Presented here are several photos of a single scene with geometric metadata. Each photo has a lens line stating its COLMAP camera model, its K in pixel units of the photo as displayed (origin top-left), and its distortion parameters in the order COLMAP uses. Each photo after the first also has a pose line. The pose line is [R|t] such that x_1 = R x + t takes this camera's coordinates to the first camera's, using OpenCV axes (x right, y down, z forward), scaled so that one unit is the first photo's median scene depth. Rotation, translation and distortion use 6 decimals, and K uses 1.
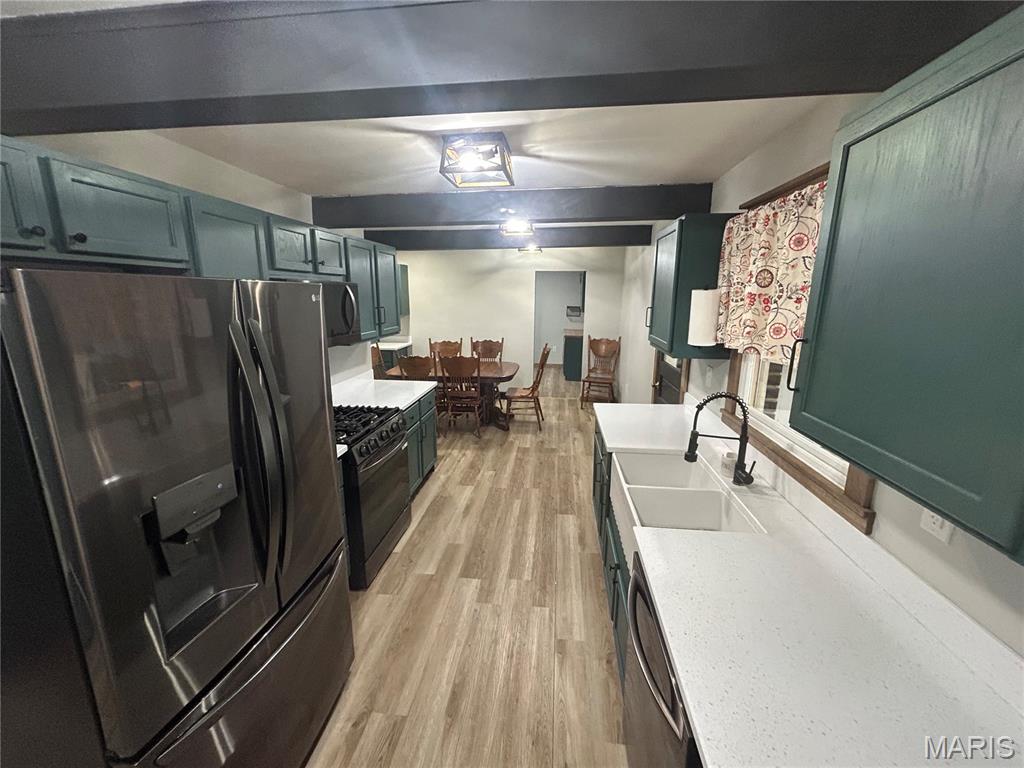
lens RADIAL K [[413.3, 0, 517.3], [0, 413.3, 385.3], [0, 0, 1]] dist [-0.002686, 0.000909]
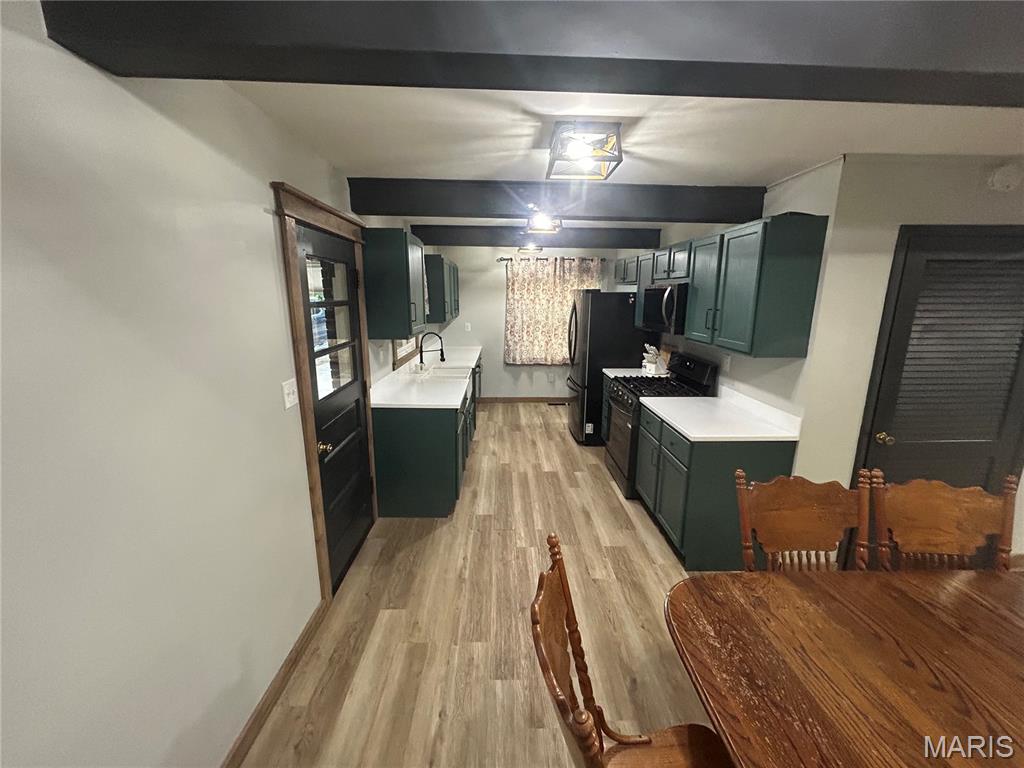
lens RADIAL K [[413.3, 0, 507.4], [0, 413.3, 382.8], [0, 0, 1]] dist [-0.002686, 0.000909]
pose [[-0.993824, 0.017722, -0.109542, 0.181914], [-0.029382, 0.909907, 0.413771, -0.416274], [0.107006, 0.414434, -0.903766, 1.908868]]
